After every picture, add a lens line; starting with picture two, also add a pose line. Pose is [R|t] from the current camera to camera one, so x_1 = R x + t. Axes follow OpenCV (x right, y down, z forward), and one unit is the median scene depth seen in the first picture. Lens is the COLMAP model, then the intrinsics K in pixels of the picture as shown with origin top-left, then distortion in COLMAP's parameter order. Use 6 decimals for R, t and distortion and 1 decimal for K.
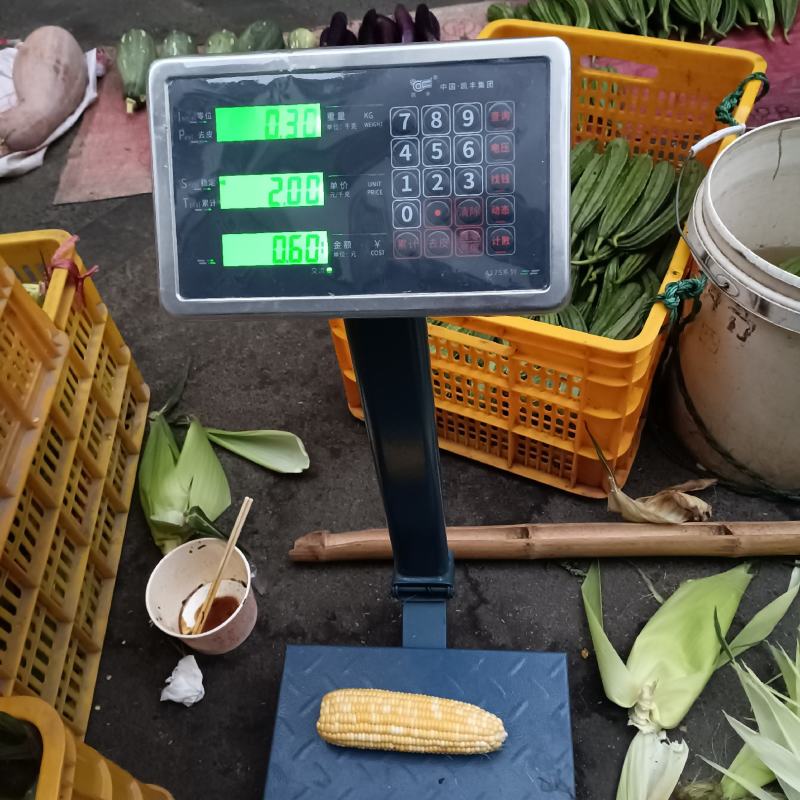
lens RADIAL K [[804.4, 0, 398.8], [0, 804.4, 421.6], [0, 0, 1]] dist [0.098075, -0.142627]
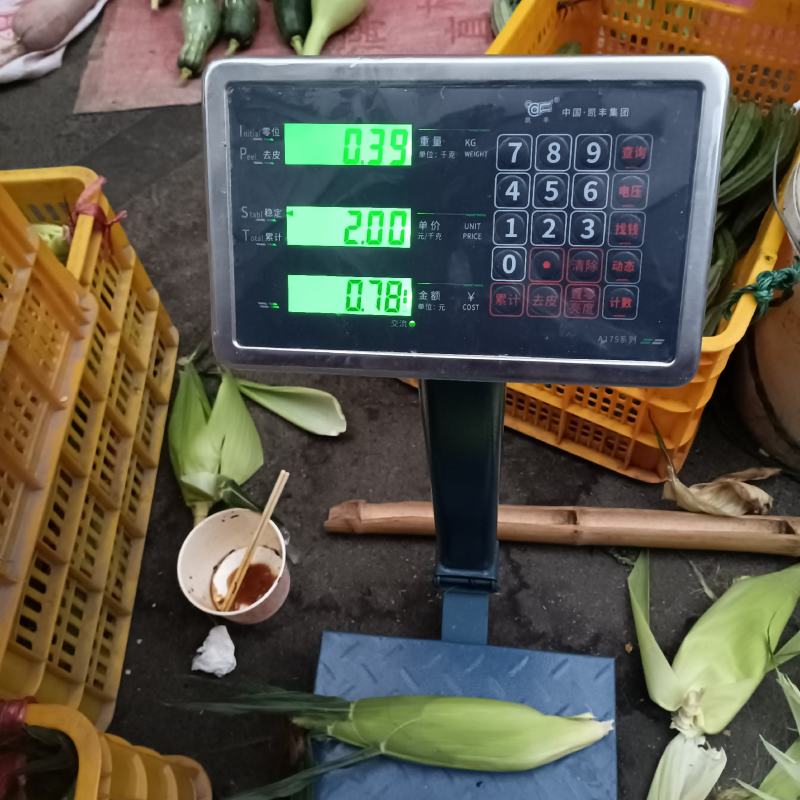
lens RADIAL K [[804.4, 0, 398.8], [0, 804.4, 421.6], [0, 0, 1]] dist [0.098075, -0.142627]
pose [[0.998914, 0.043993, -0.015326, -0.038817], [-0.041575, 0.990273, 0.132780, -0.092921], [0.021019, -0.131999, 0.991027, 0.067019]]
